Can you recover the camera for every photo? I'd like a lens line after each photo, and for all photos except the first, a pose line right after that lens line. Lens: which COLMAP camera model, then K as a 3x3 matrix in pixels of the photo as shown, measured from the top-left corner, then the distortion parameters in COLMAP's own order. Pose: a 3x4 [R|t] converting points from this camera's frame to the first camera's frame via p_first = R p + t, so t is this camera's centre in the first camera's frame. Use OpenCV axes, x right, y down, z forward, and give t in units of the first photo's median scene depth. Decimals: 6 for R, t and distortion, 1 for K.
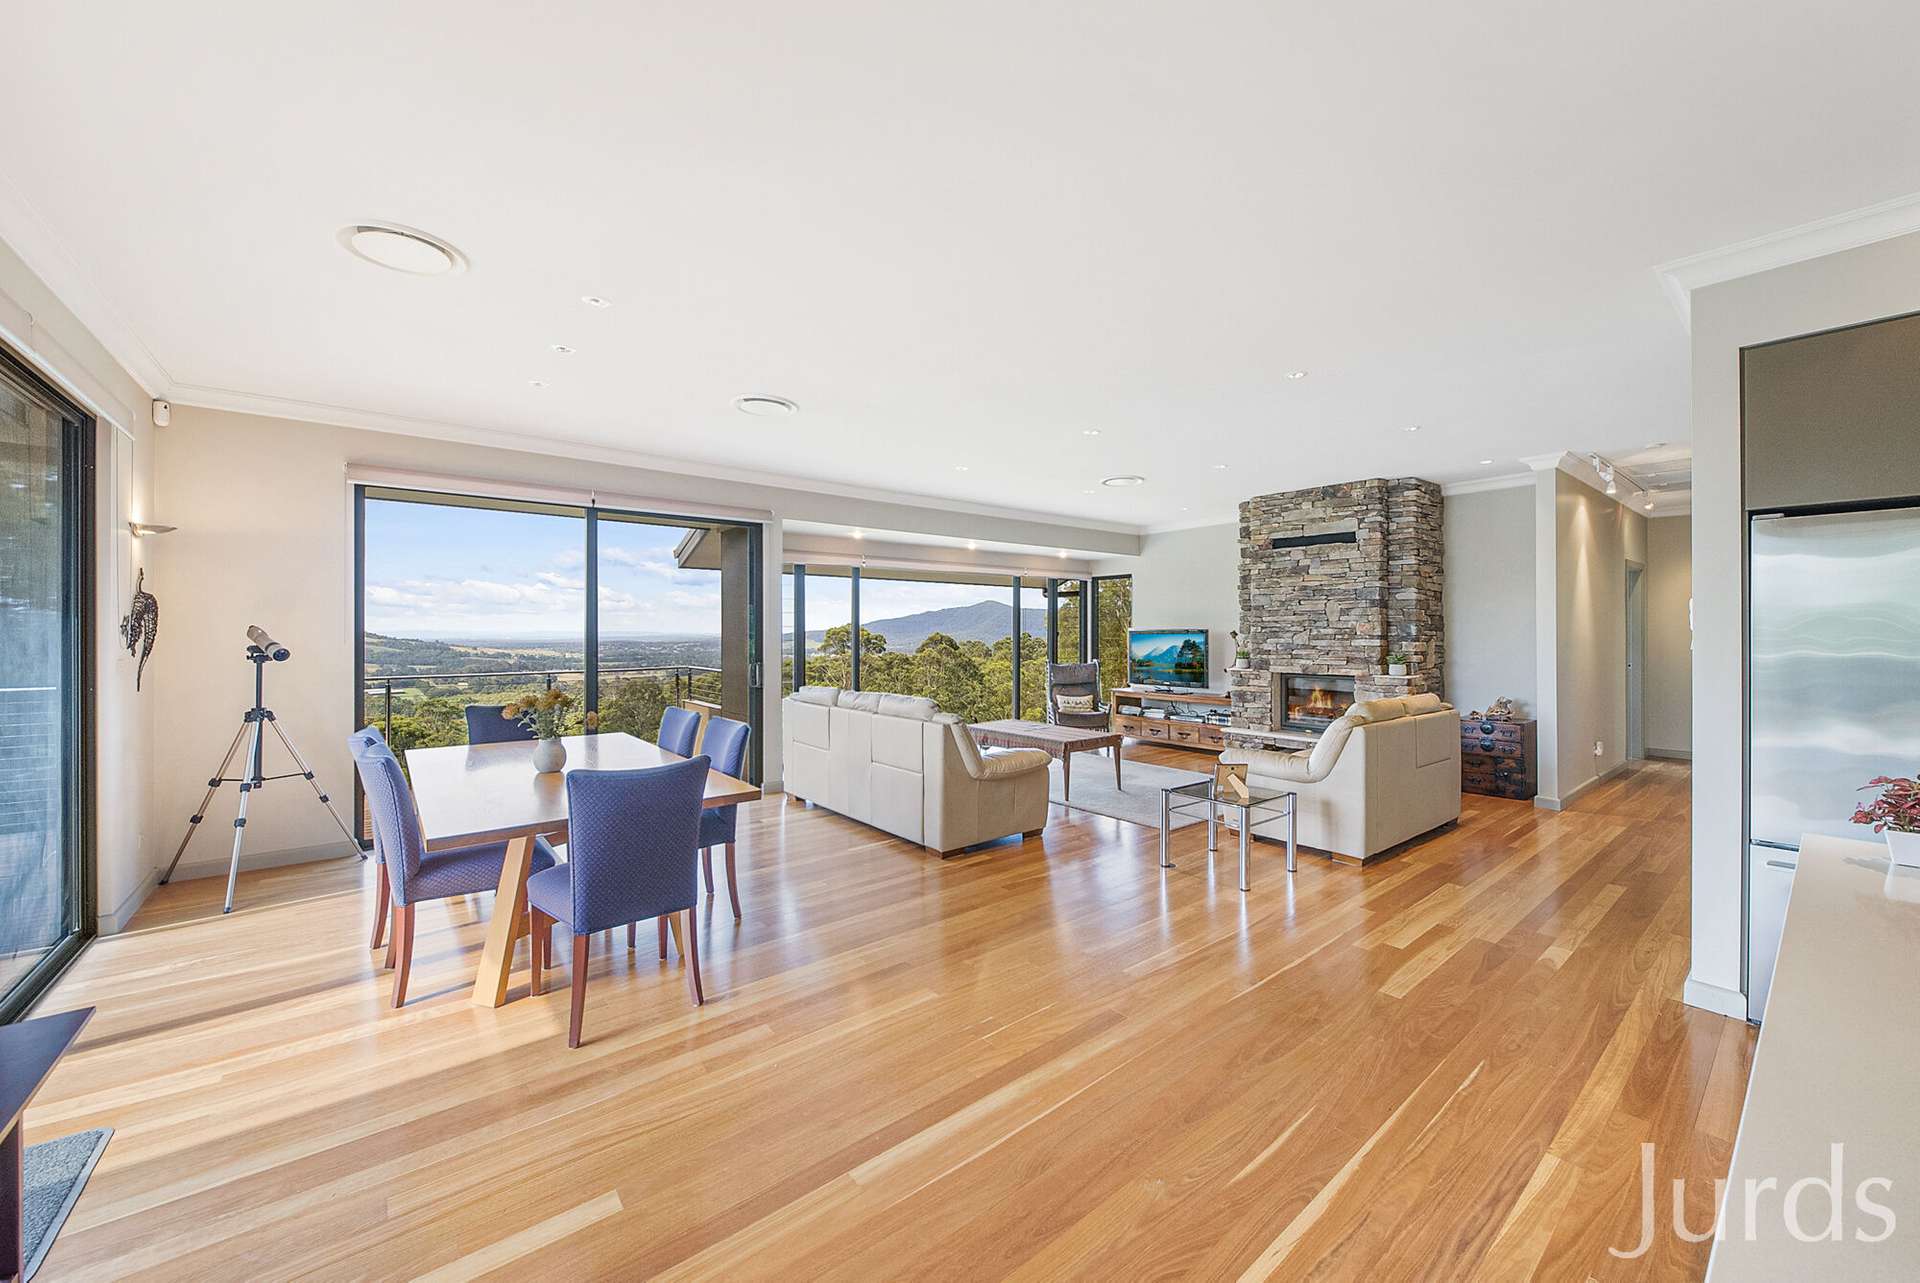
lens RADIAL K [[733.8, 0, 954.5], [0, 733.8, 631.2], [0, 0, 1]] dist [0.001380, -0.000011]
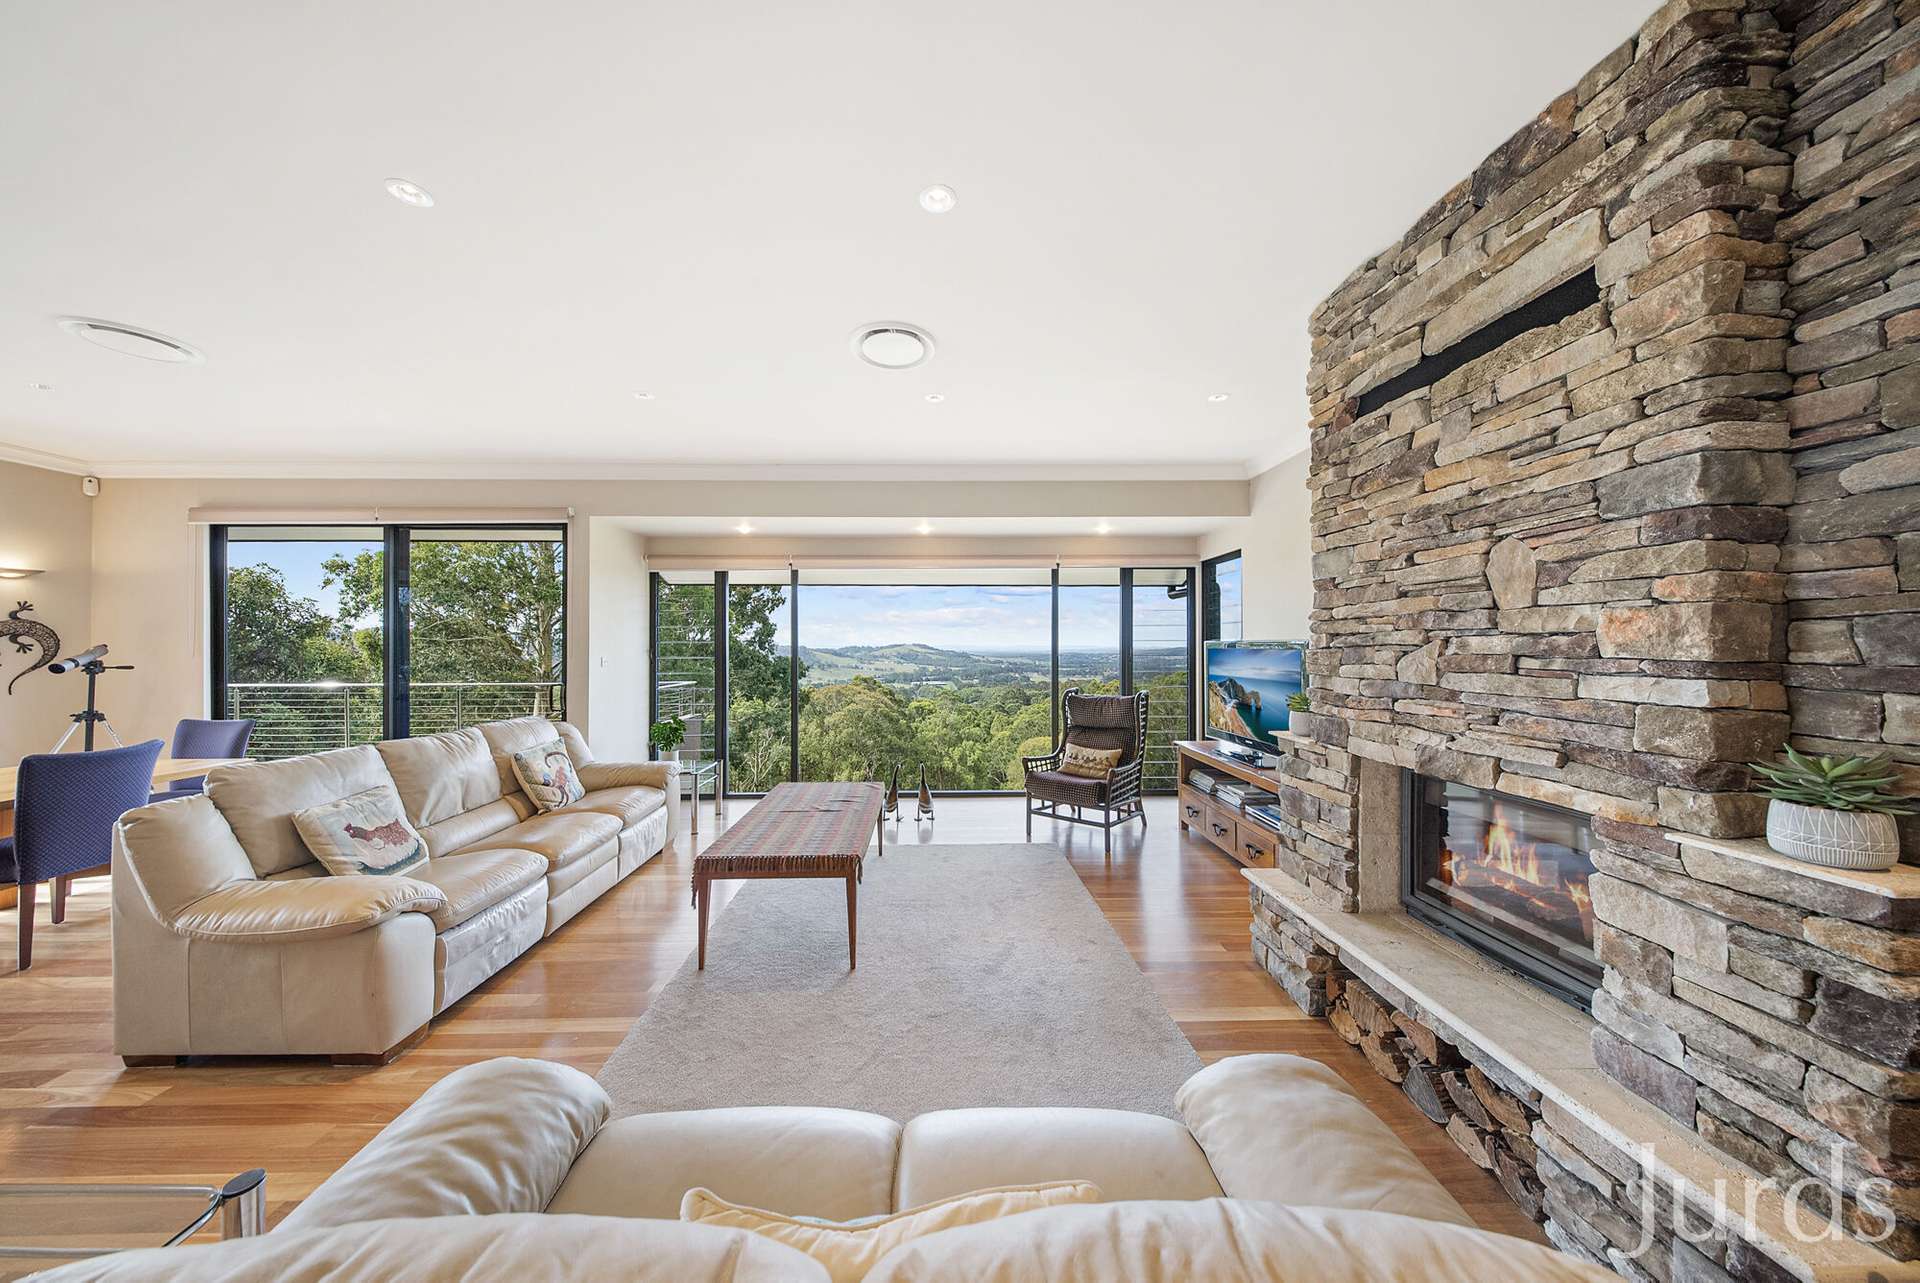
lens RADIAL K [[582.0, 0, 945.2], [0, 582.0, 645.3], [0, 0, 1]] dist [-0.005854, -0.000133]
pose [[0.790274, -0.002984, -0.612746, 0.463699], [0.003367, 0.999994, -0.000529, -0.000250], [0.612744, -0.001645, 0.790279, 0.661006]]
